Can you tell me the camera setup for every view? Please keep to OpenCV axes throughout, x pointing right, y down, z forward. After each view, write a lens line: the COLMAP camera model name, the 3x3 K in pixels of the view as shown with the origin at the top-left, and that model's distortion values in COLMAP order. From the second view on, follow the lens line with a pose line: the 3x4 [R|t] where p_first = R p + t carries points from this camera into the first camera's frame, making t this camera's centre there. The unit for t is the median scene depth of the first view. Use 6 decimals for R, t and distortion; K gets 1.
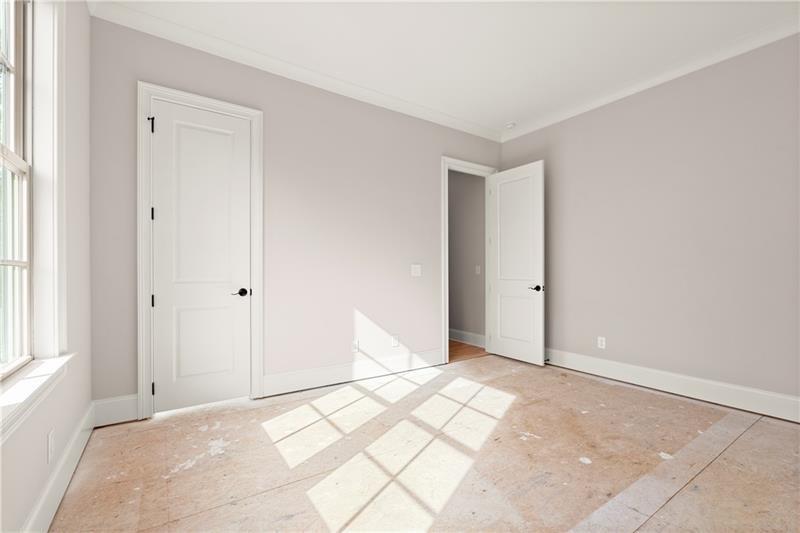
lens RADIAL K [[356.6, 0, 403.9], [0, 356.6, 262.9], [0, 0, 1]] dist [-0.002918, -0.000718]
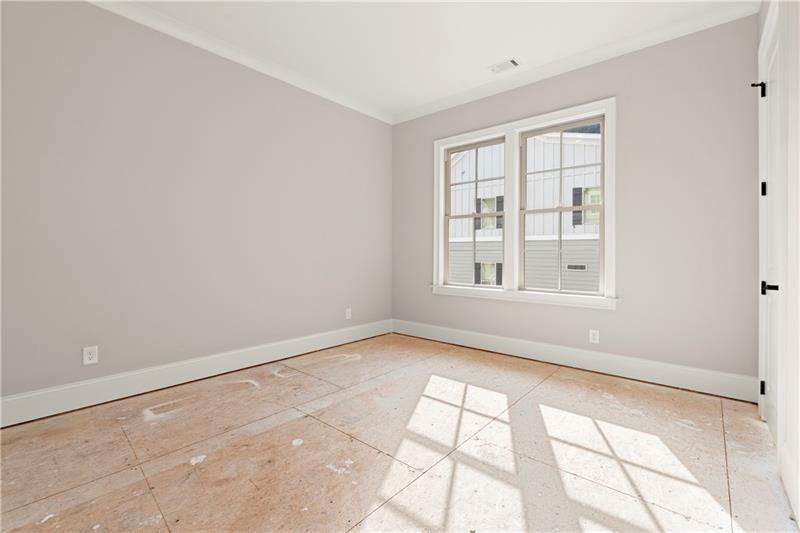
lens RADIAL K [[356.6, 0, 403.9], [0, 356.6, 262.9], [0, 0, 1]] dist [-0.002918, -0.000718]
pose [[-0.965896, -0.000601, -0.258928, 0.456290], [-0.000015, 0.999997, -0.002266, 0.054344], [0.258929, -0.002185, -0.965894, 1.933791]]
